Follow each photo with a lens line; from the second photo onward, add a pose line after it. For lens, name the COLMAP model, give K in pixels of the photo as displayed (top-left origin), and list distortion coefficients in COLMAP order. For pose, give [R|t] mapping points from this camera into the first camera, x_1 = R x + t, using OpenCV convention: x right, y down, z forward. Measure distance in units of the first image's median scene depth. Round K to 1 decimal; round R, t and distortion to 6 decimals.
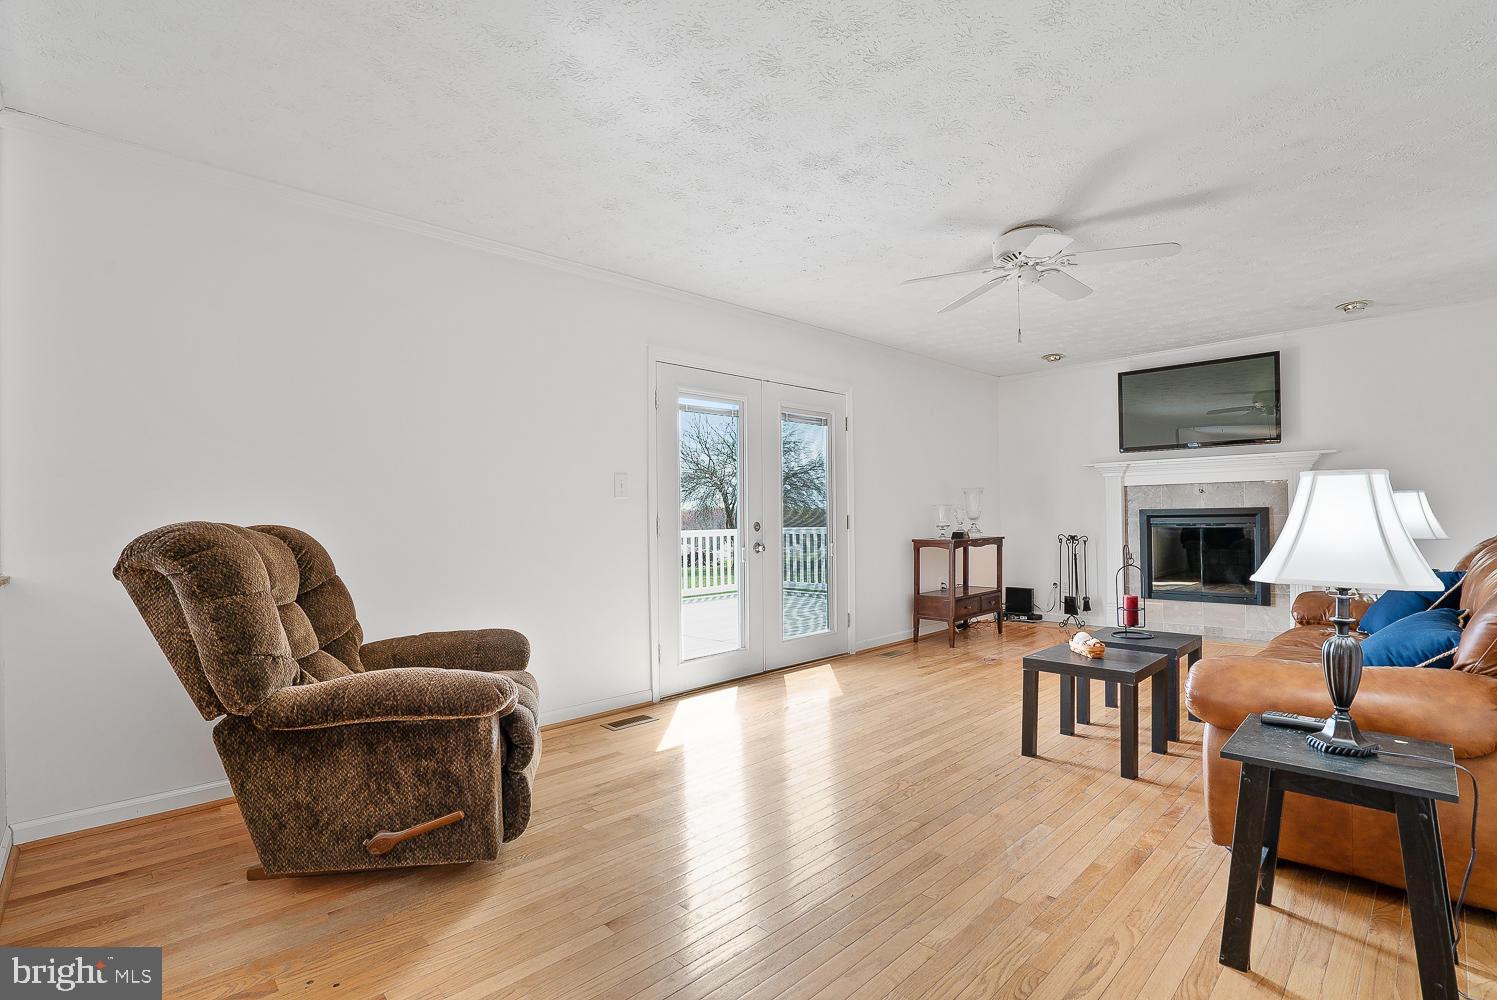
lens RADIAL K [[712.3, 0, 753.6], [0, 712.3, 508.9], [0, 0, 1]] dist [-0.037273, 0.000902]
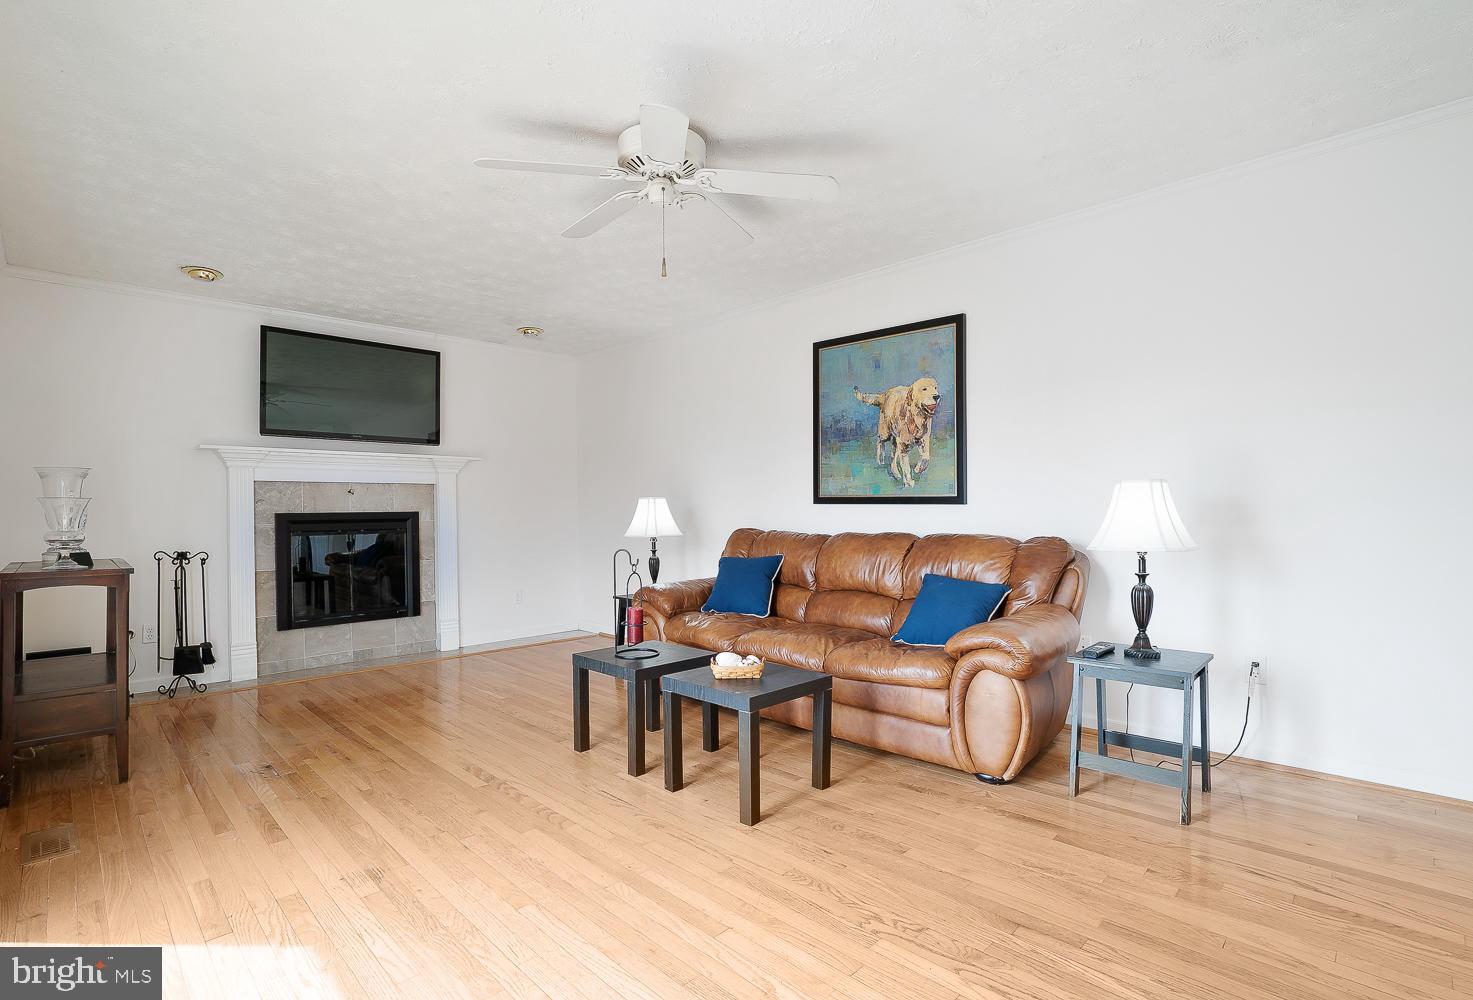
lens RADIAL K [[696.7, 0, 736.5], [0, 696.7, 500.0], [0, 0, 1]] dist [-0.001817, -0.000175]
pose [[0.012593, 0.031020, 0.999439, -0.205620], [0.004446, 0.999507, -0.031078, 0.013154], [-0.999911, 0.004835, 0.012449, 0.547615]]
